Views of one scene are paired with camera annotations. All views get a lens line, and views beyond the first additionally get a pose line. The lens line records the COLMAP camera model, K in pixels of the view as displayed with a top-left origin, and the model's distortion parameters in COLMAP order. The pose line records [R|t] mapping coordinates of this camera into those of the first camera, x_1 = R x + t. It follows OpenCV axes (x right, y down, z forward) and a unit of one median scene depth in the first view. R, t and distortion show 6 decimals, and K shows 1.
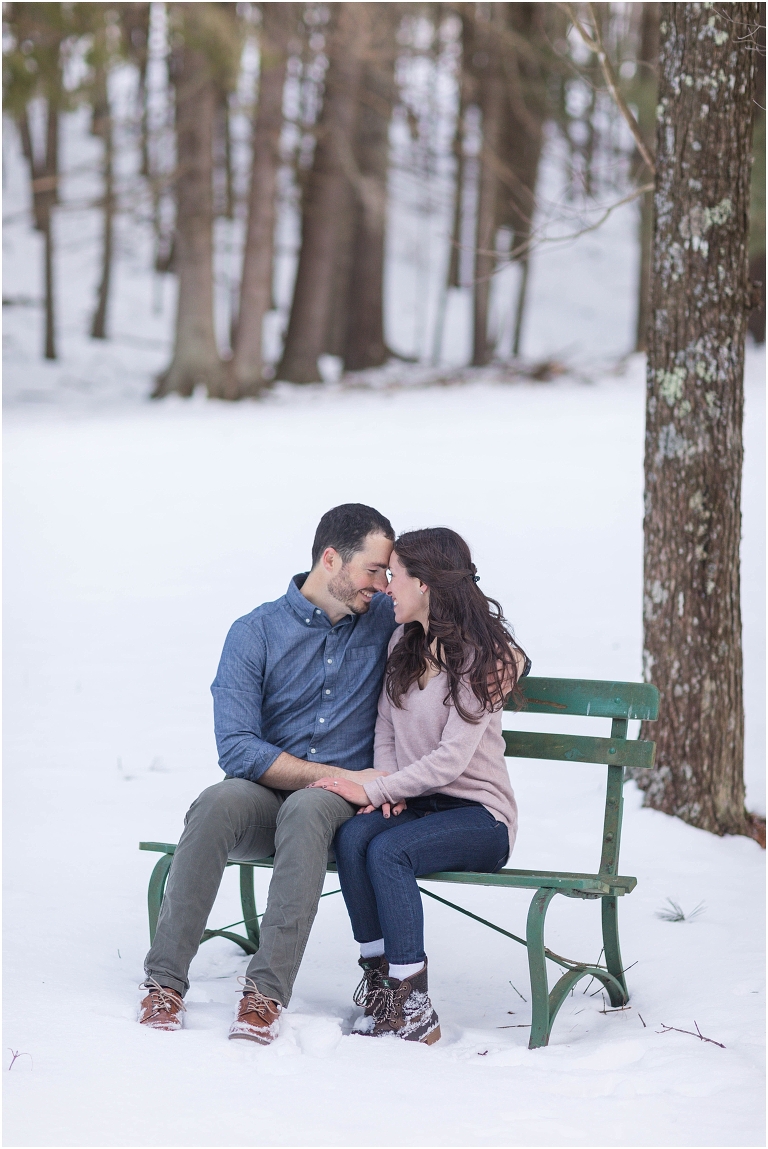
lens RADIAL K [[3157.4, 0, 384.0], [0, 3157.4, 574.5], [0, 0, 1]] dist [0.027753, -0.849314]
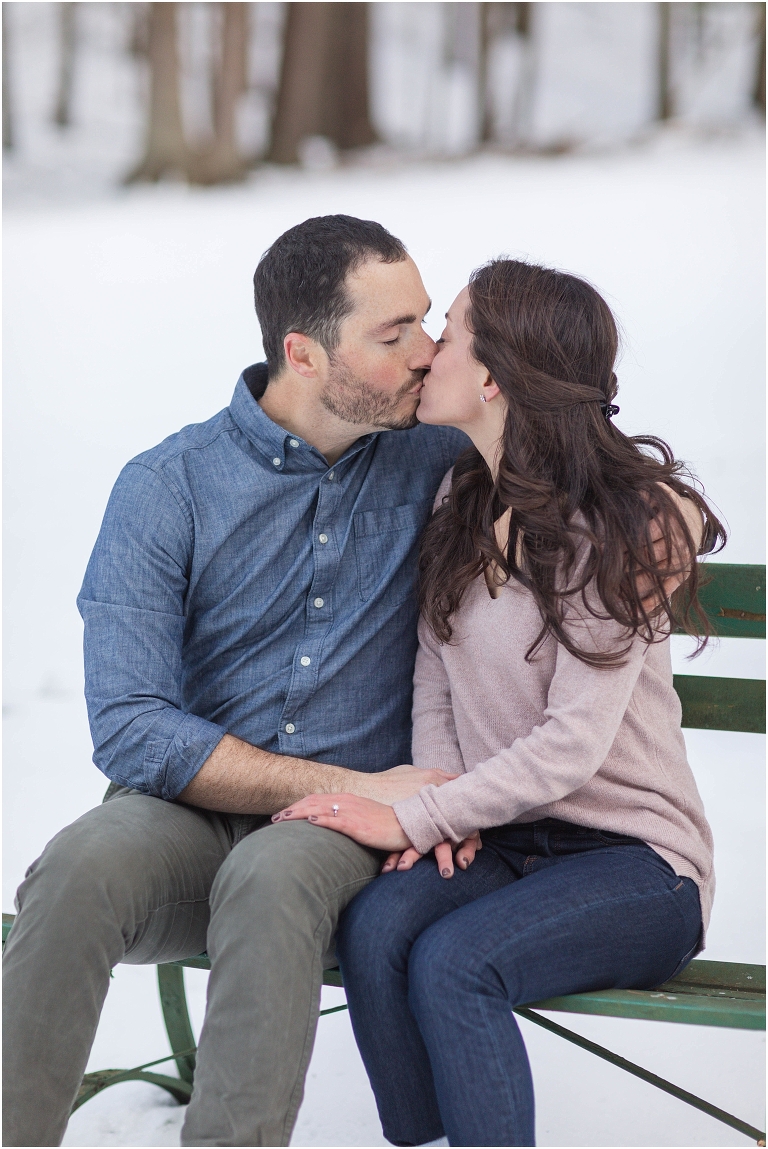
lens RADIAL K [[2806.4, 0, 384.0], [0, 2806.4, 574.5], [0, 0, 1]] dist [1.117323, -25.959537]
pose [[0.999800, -0.019885, 0.002273, -0.008306], [0.019691, 0.997621, 0.066066, 0.003603], [-0.003582, -0.066008, 0.997813, 0.563831]]
